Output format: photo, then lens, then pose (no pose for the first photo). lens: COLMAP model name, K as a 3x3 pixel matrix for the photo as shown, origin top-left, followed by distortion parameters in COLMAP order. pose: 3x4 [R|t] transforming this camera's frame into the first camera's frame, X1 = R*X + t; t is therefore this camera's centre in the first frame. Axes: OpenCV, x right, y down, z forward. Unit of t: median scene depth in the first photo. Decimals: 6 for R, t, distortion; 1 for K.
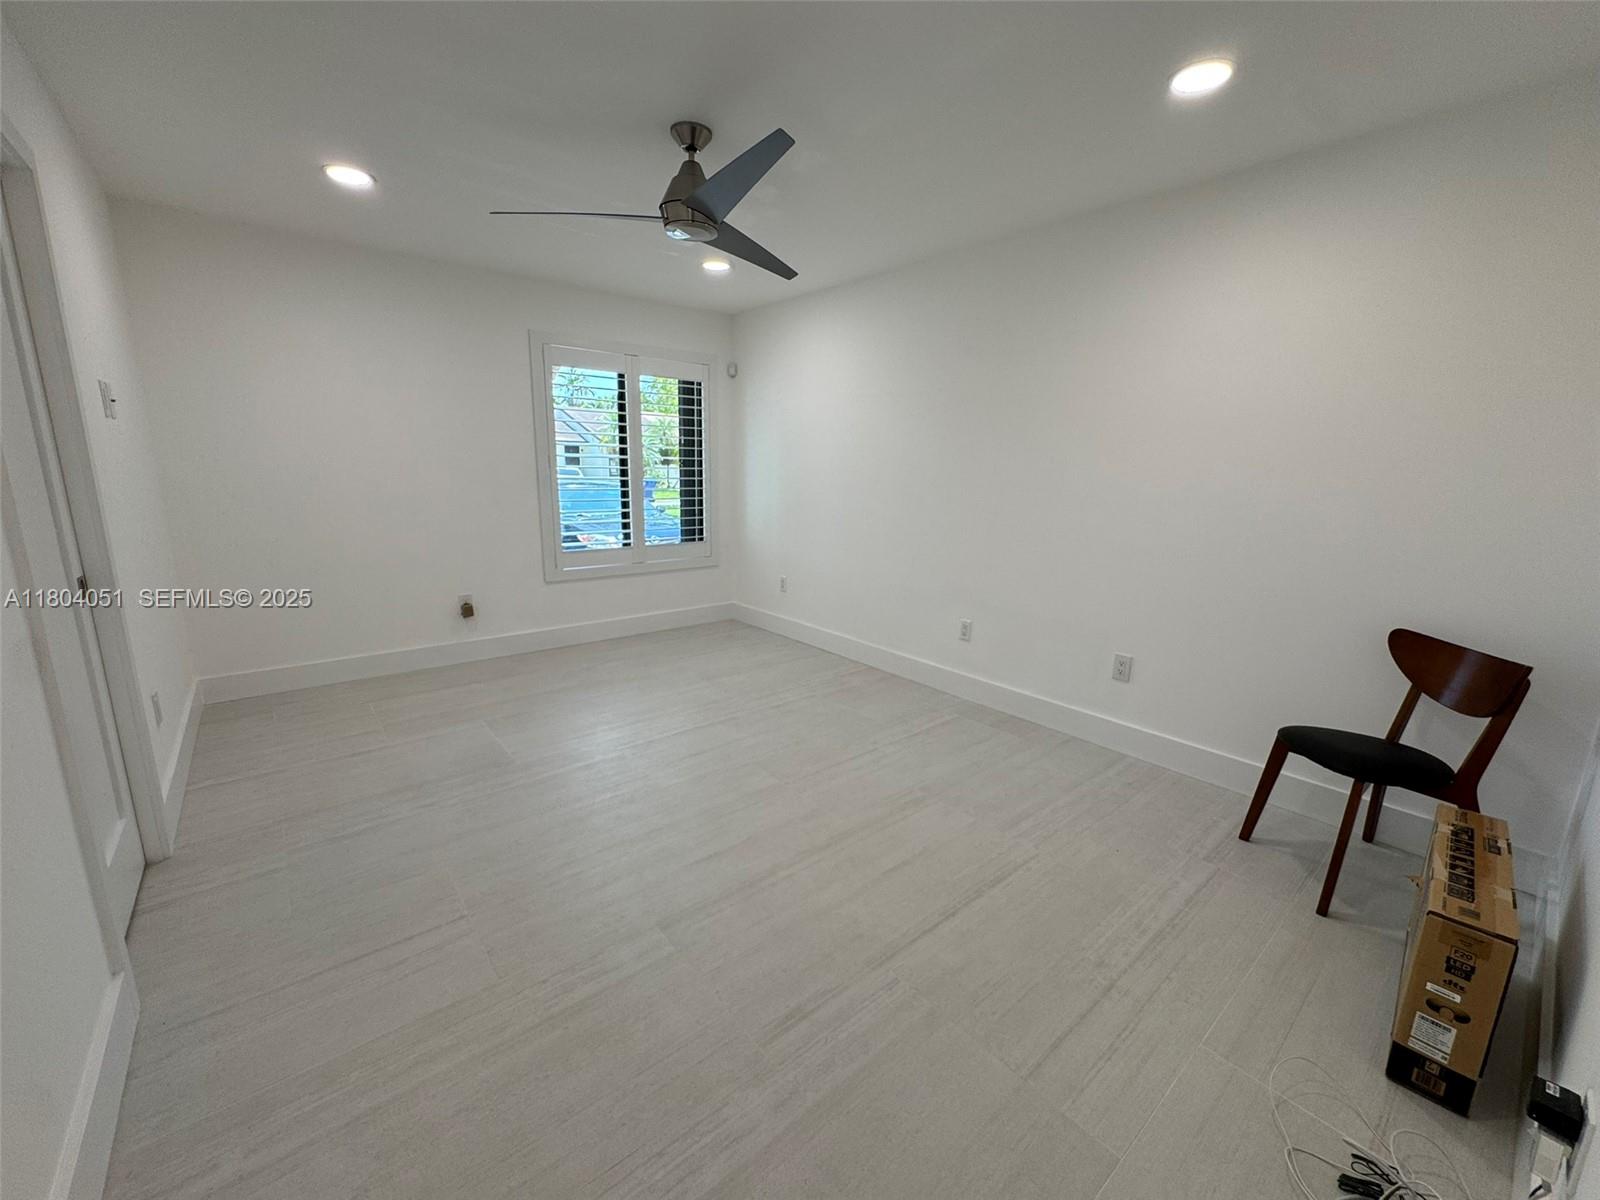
lens RADIAL K [[642.5, 0, 800.0], [0, 642.5, 600.0], [0, 0, 1]] dist [0.000230, -0.000260]
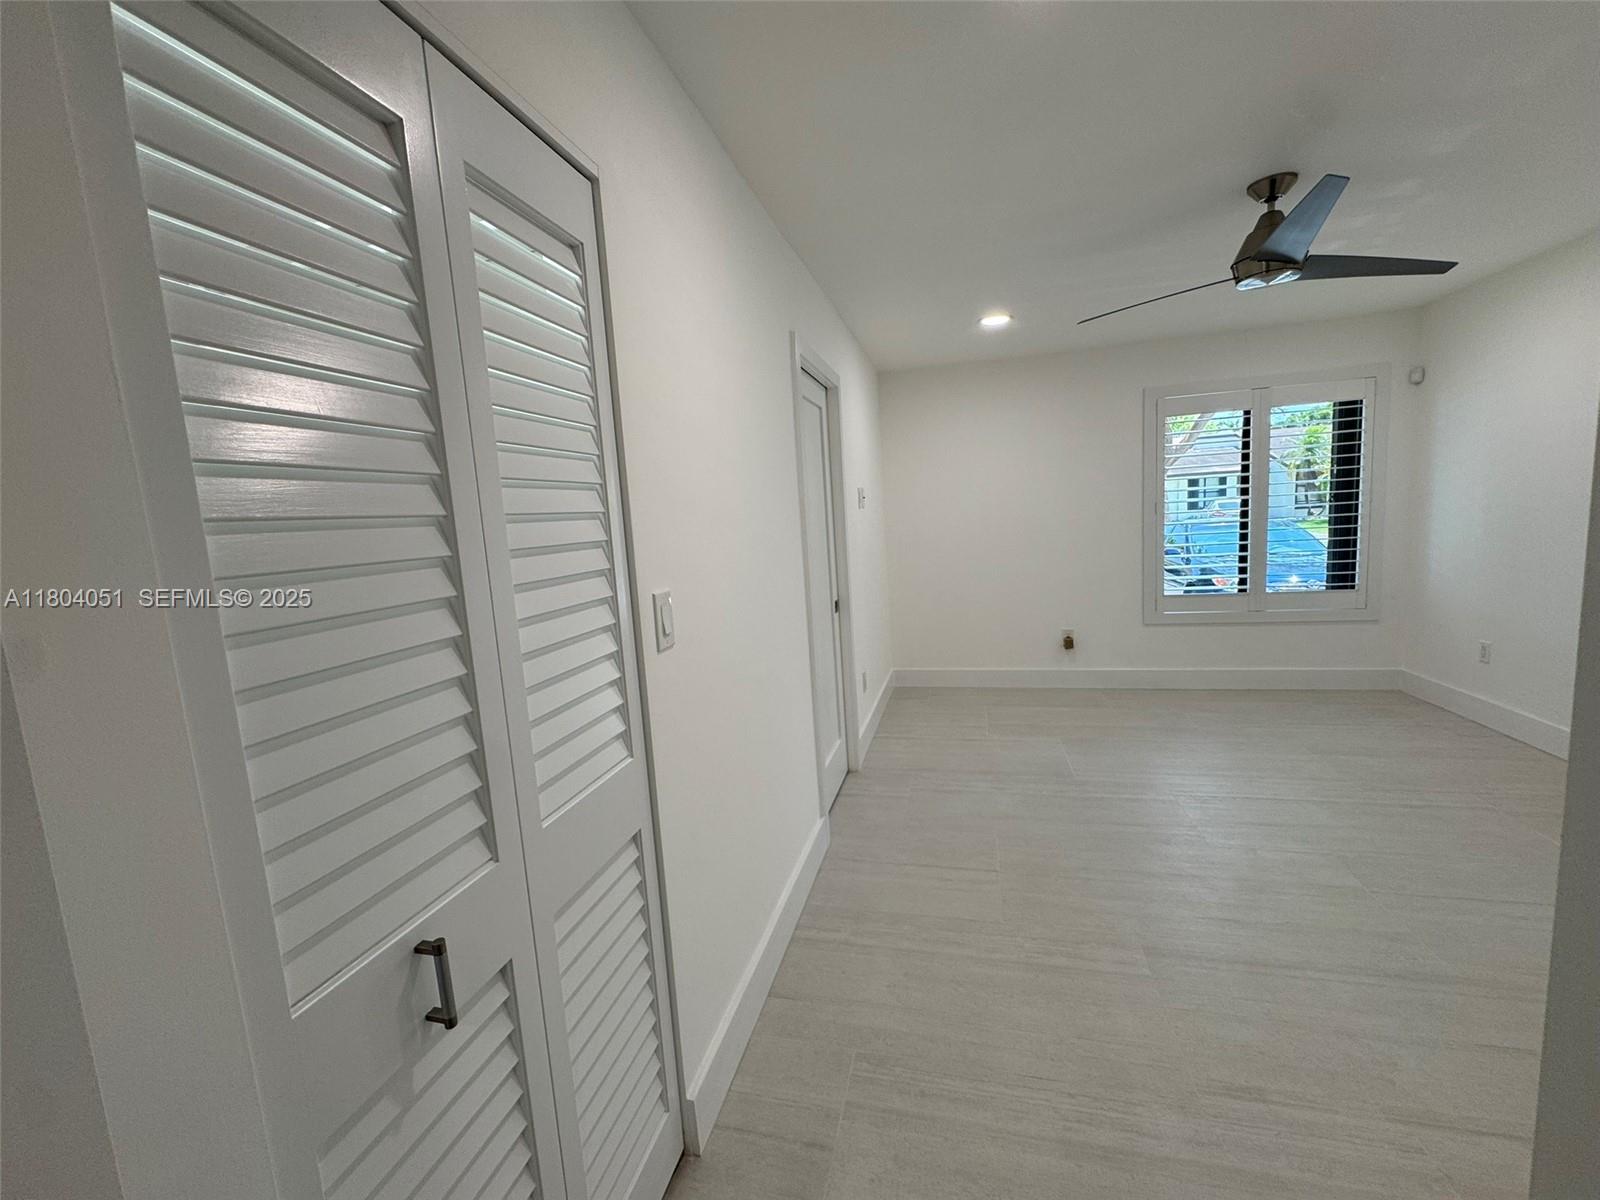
lens RADIAL K [[642.5, 0, 800.0], [0, 642.5, 600.0], [0, 0, 1]] dist [0.000230, -0.000260]
pose [[0.579908, 0.047195, -0.813314, 0.151827], [-0.094706, 0.995457, -0.009763, -0.004555], [0.809159, 0.082688, 0.581743, -0.071490]]
